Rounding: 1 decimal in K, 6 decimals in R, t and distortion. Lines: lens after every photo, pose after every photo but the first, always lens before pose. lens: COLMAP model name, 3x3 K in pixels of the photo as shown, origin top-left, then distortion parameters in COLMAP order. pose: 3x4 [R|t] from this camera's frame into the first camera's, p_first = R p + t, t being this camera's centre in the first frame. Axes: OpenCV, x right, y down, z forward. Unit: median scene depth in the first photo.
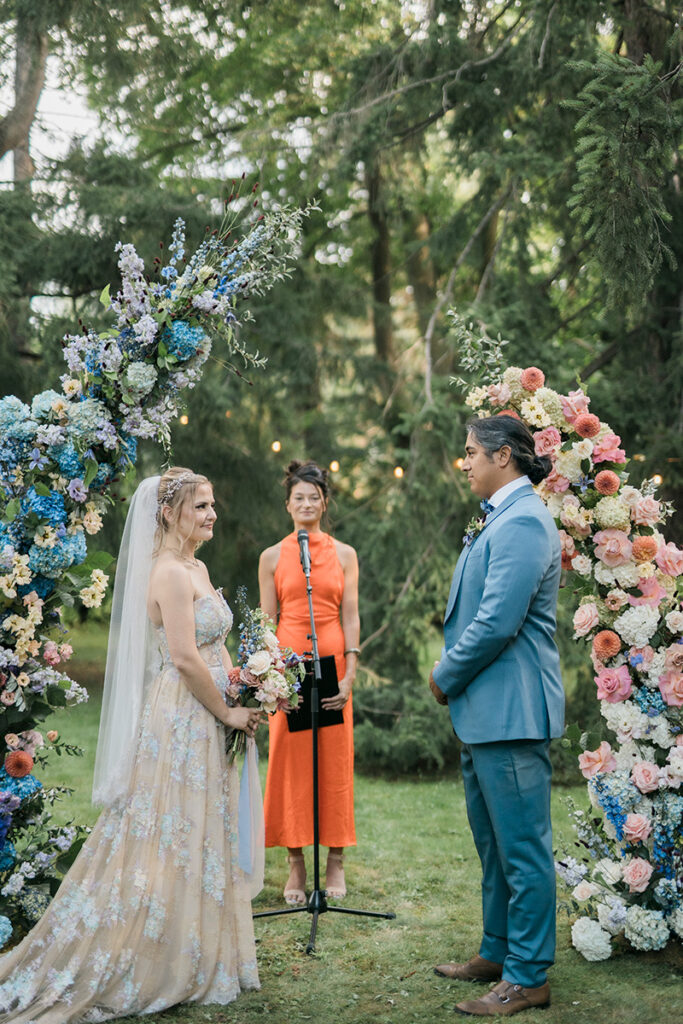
lens RADIAL K [[1437.9, 0, 331.4], [0, 1437.9, 505.0], [0, 0, 1]] dist [0.032284, 0.000000]
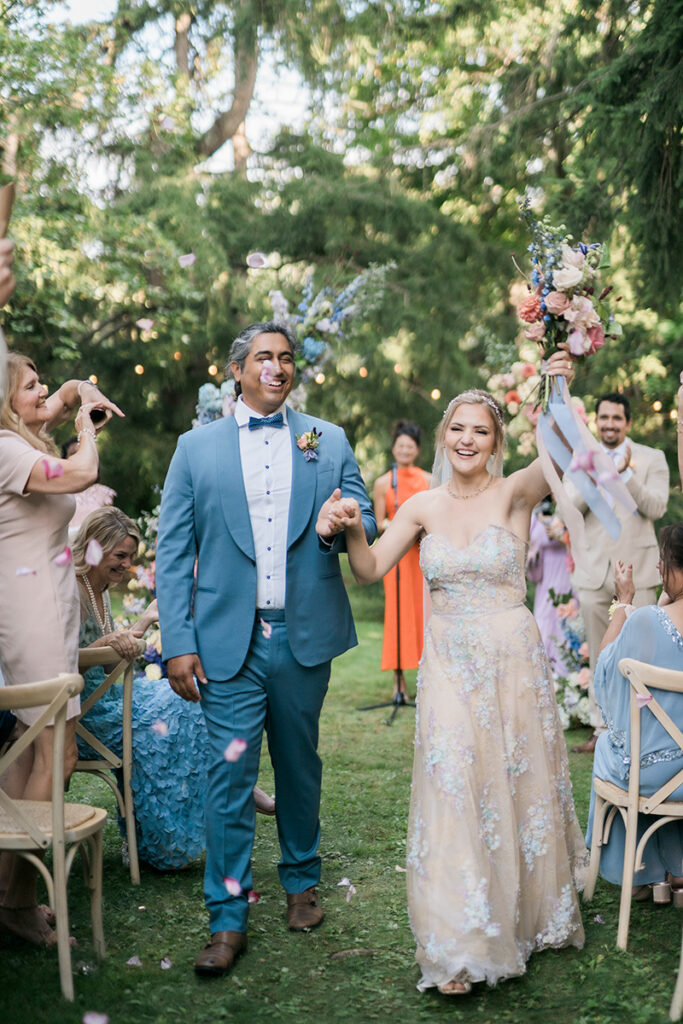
lens RADIAL K [[1437.9, 0, 340.3], [0, 1437.9, 503.4], [0, 0, 1]] dist [0.032284, 0.000000]
pose [[0.988623, 0.006386, -0.150277, 0.175838], [0.001061, 0.998777, 0.049422, -0.020818], [0.150409, -0.049019, 0.987408, -0.613154]]
